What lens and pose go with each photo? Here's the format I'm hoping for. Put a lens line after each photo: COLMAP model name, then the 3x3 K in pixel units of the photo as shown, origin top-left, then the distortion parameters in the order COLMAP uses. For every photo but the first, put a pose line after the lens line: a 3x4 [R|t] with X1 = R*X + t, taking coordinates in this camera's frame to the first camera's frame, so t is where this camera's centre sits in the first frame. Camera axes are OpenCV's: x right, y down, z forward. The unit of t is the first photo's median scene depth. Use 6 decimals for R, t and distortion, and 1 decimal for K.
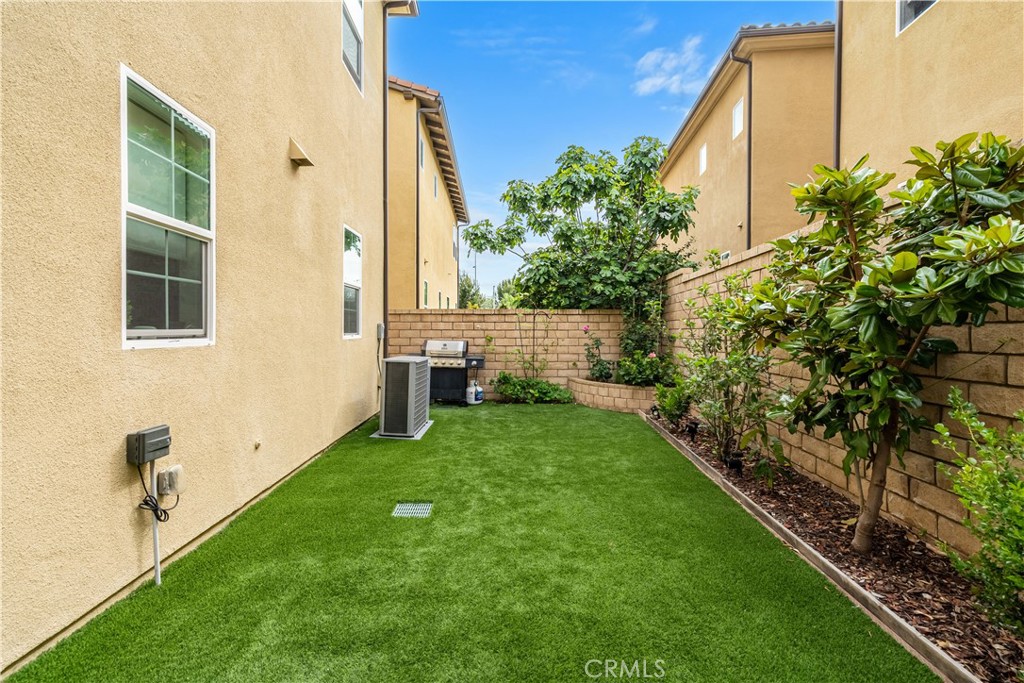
lens RADIAL K [[478.3, 0, 512.0], [0, 478.3, 341.5], [0, 0, 1]] dist [0.000854, 0.000034]
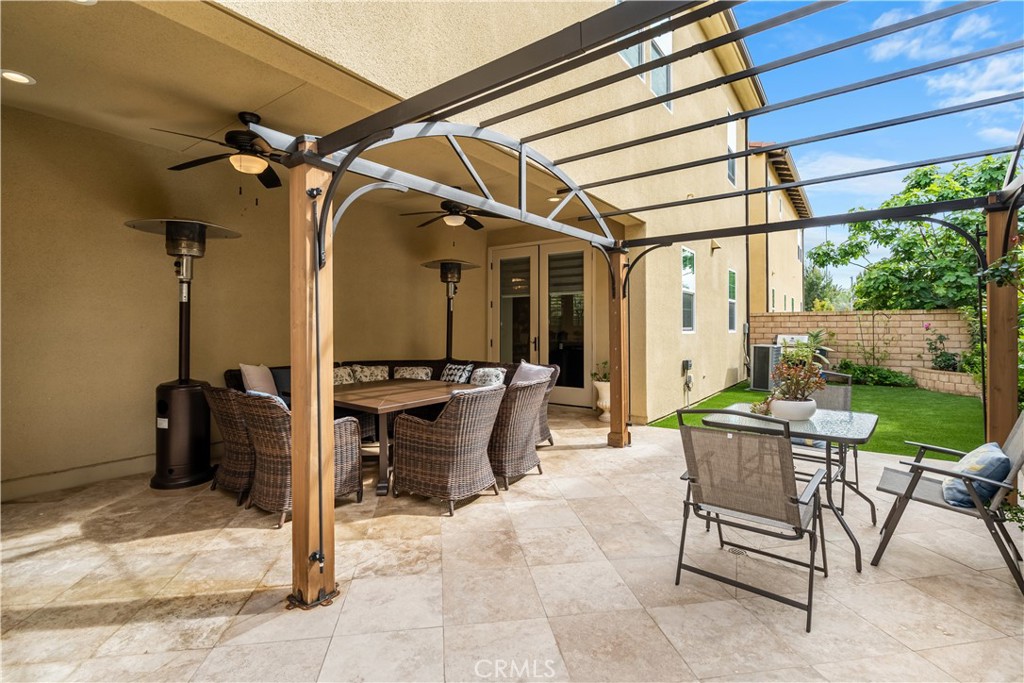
lens RADIAL K [[471.1, 0, 516.7], [0, 471.1, 322.0], [0, 0, 1]] dist [-0.000161, -0.000150]
pose [[0.790431, -0.011249, -0.612448, 0.059981], [-0.012221, 0.999343, -0.034129, 0.015042], [0.612430, 0.034461, 0.789774, -0.530581]]
